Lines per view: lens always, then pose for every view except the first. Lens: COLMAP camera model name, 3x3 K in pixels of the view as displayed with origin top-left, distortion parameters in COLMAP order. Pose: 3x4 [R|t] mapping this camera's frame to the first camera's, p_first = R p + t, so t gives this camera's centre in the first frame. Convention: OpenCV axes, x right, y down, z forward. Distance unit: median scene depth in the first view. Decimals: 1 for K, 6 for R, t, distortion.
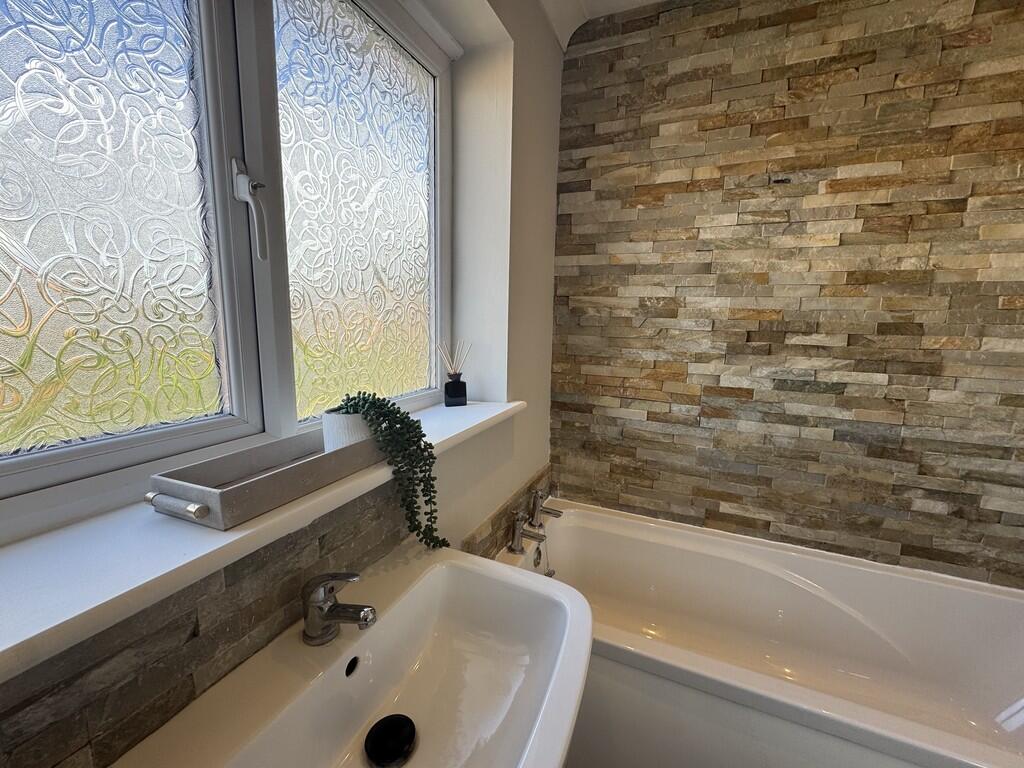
lens RADIAL K [[407.4, 0, 512.4], [0, 407.4, 381.8], [0, 0, 1]] dist [-0.002901, 0.000521]
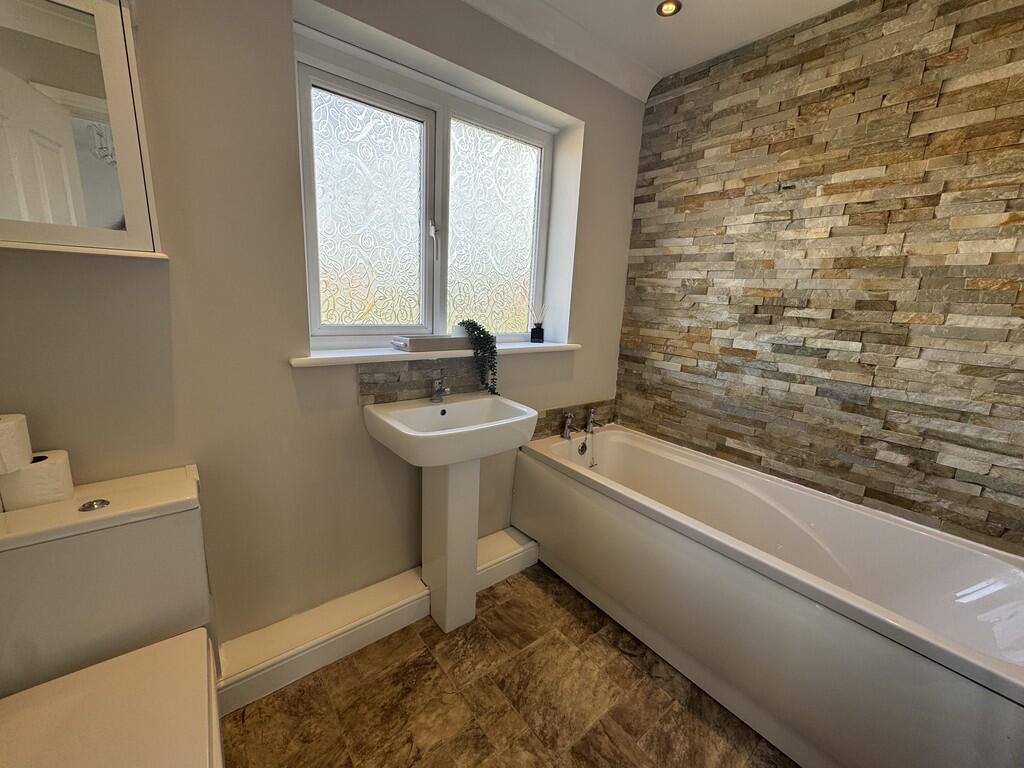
lens RADIAL K [[407.4, 0, 512.4], [0, 407.4, 381.3], [0, 0, 1]] dist [-0.002901, 0.000521]
pose [[0.883644, 0.118348, -0.452954, 0.551128], [-0.103142, 0.992961, 0.058227, 0.129005], [0.456657, -0.004734, 0.889630, -0.544911]]
